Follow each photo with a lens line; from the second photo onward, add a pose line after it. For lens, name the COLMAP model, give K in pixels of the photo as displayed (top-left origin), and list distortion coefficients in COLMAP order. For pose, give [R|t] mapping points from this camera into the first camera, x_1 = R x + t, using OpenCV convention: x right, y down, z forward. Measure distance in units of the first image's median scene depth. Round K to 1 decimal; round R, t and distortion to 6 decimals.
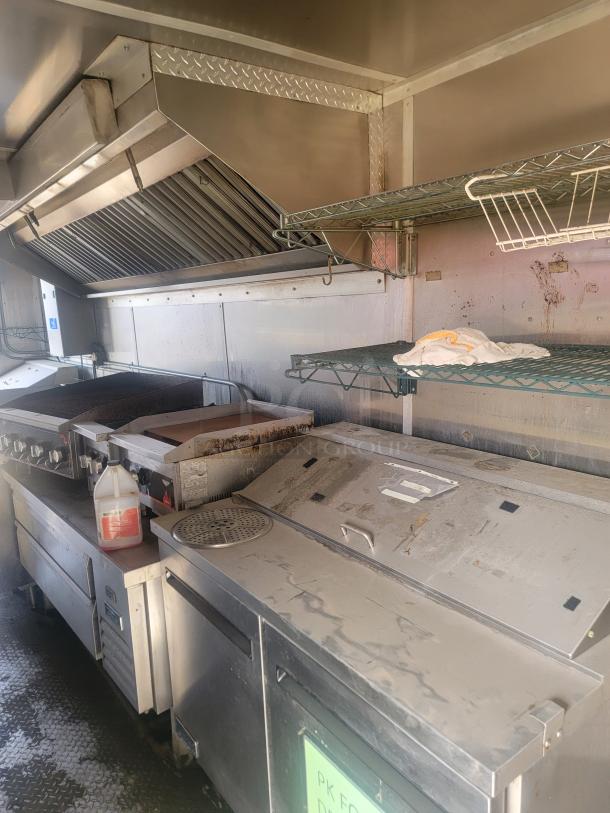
lens RADIAL K [[576.8, 0, 302.5], [0, 576.8, 408.2], [0, 0, 1]] dist [0.050575, -0.038834]
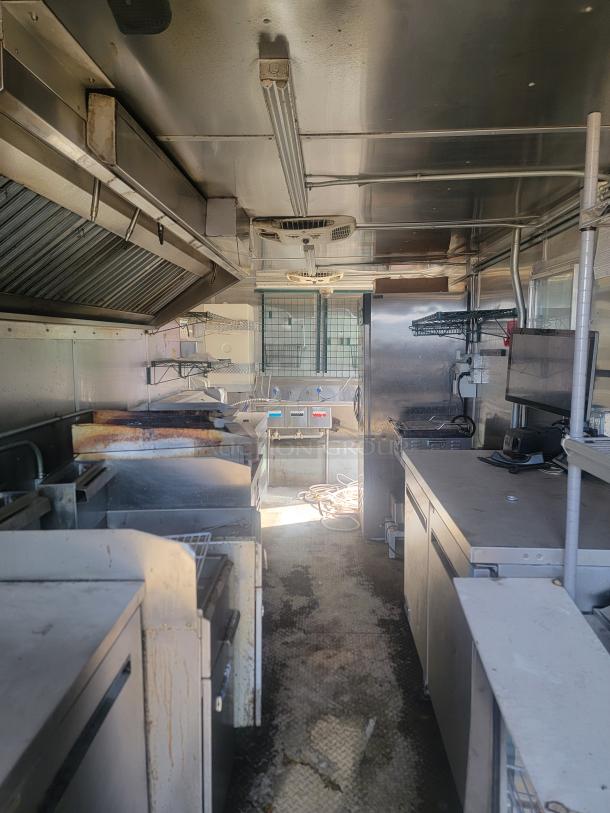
lens RADIAL K [[576.8, 0, 305.5], [0, 576.8, 406.0], [0, 0, 1]] dist [0.050575, -0.038834]
pose [[-0.775876, -0.025550, 0.630368, -1.274256], [0.152607, 0.961906, 0.226821, -0.264047], [-0.612150, 0.272183, -0.742421, 1.722981]]
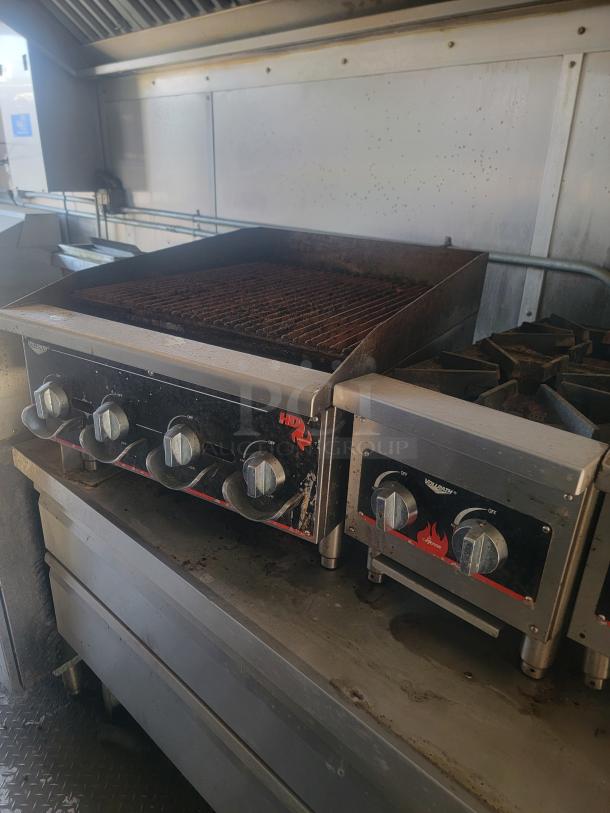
lens RADIAL K [[576.8, 0, 302.7], [0, 576.8, 412.9], [0, 0, 1]] dist [0.050575, -0.038834]
pose [[0.988890, 0.014422, 0.147949, -0.404457], [-0.045816, 0.976399, 0.211057, -0.020504], [-0.141413, -0.215491, 0.966212, 0.626734]]
